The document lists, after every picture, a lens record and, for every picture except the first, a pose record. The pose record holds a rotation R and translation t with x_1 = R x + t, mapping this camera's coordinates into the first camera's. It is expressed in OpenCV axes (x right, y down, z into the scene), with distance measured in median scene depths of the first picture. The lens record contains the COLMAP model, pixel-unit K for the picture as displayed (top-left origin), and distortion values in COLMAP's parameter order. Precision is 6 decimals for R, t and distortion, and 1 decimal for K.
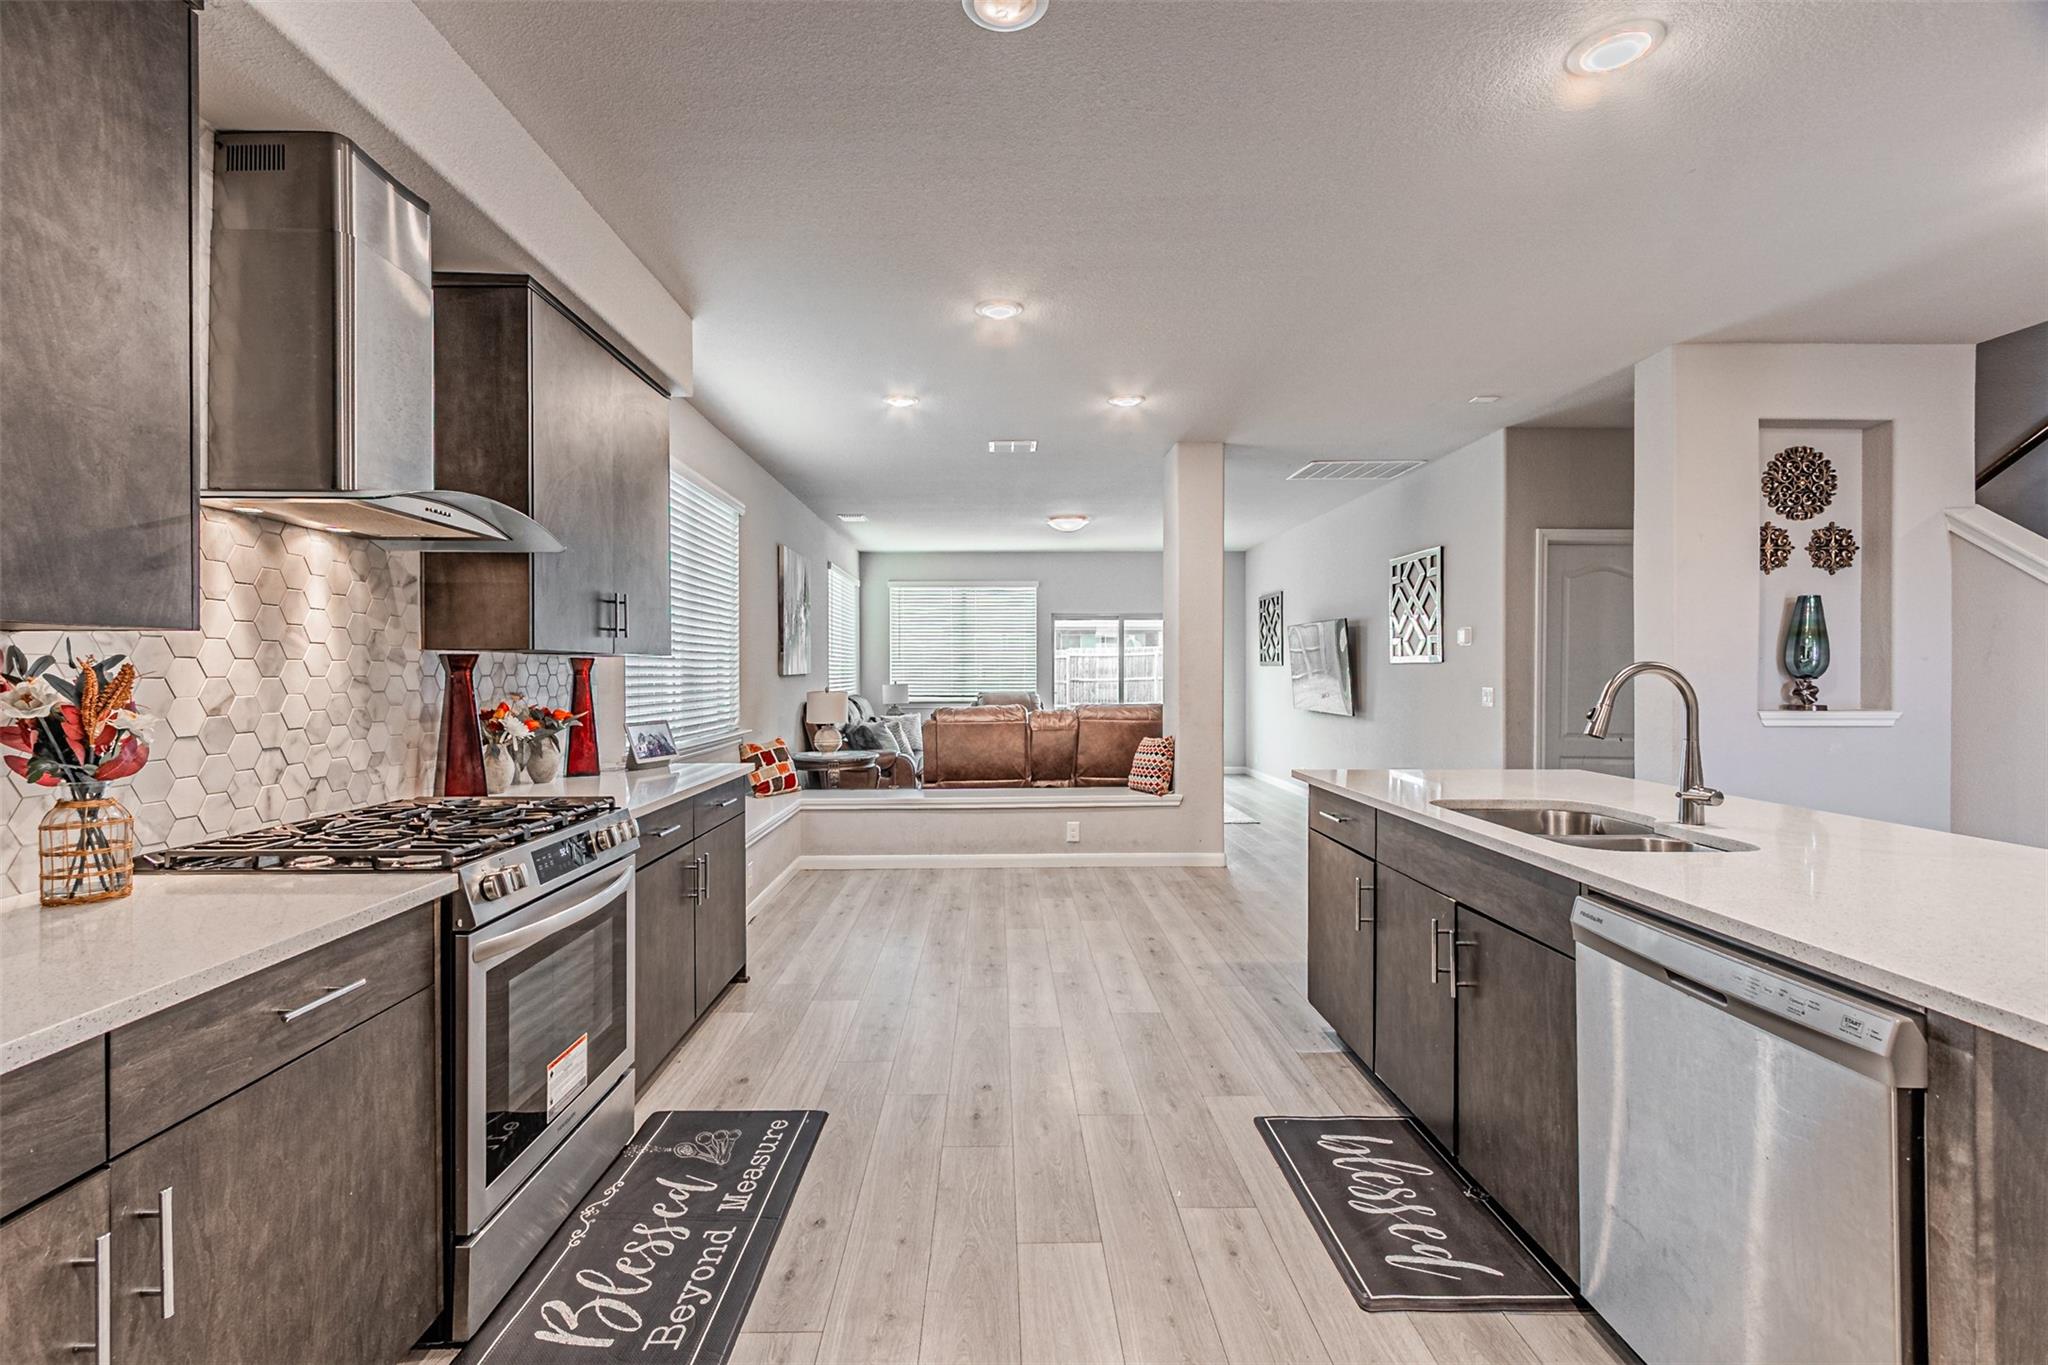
lens RADIAL K [[893.3, 0, 998.8], [0, 893.3, 672.6], [0, 0, 1]] dist [0.001877, -0.000678]
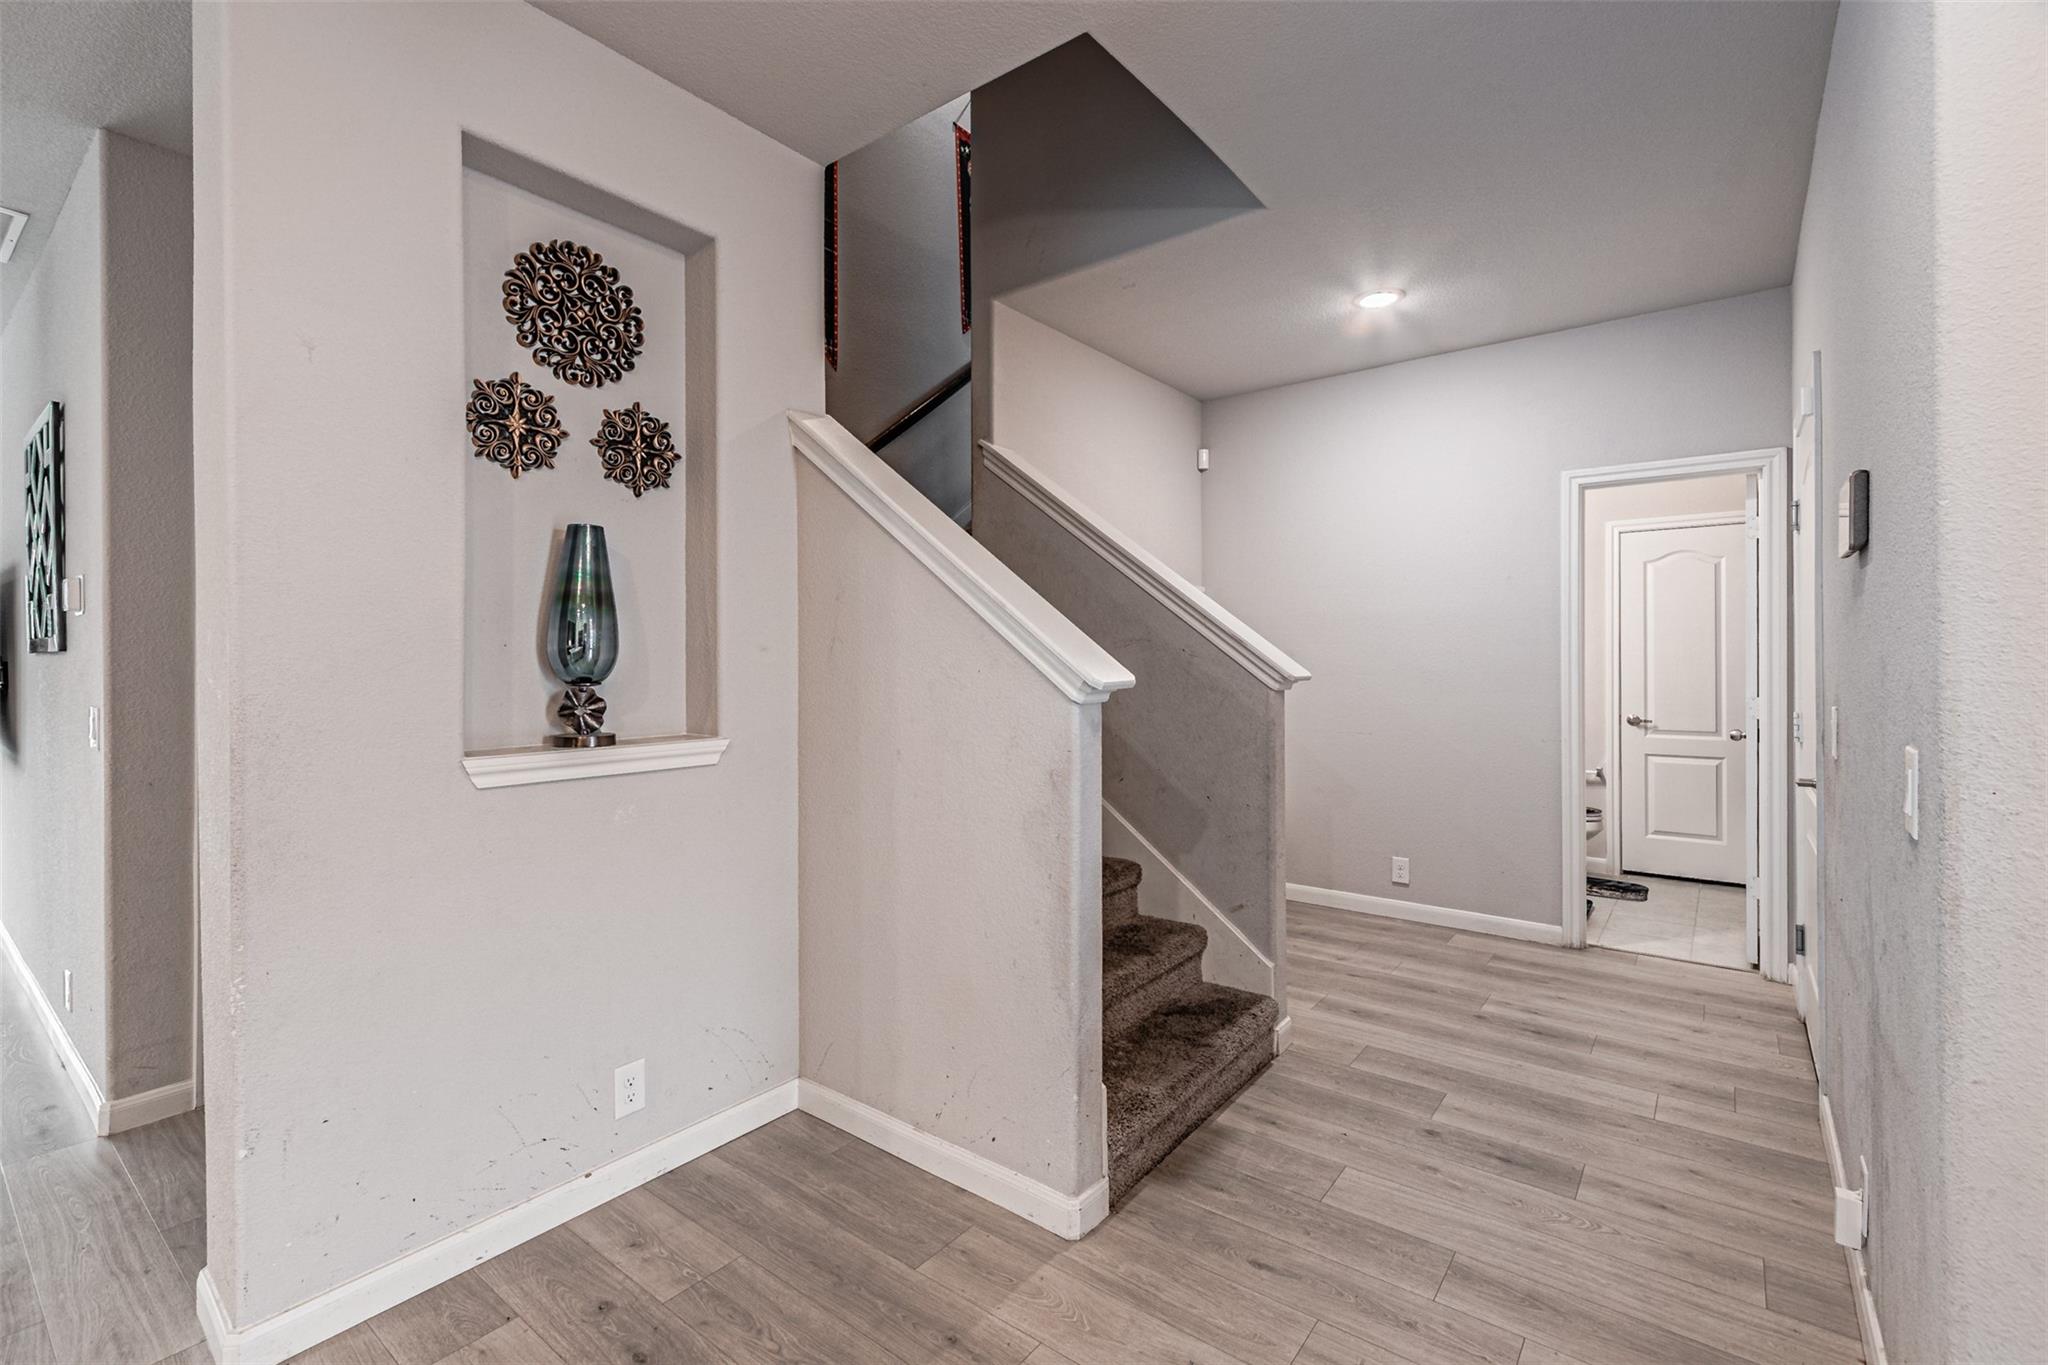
lens RADIAL K [[893.3, 0, 998.8], [0, 893.3, 672.6], [0, 0, 1]] dist [0.001877, -0.000678]
pose [[0.631647, -0.008196, 0.775213, 0.939663], [0.003876, 0.999965, 0.007414, -0.005029], [-0.775247, -0.001678, 0.631656, 0.693485]]
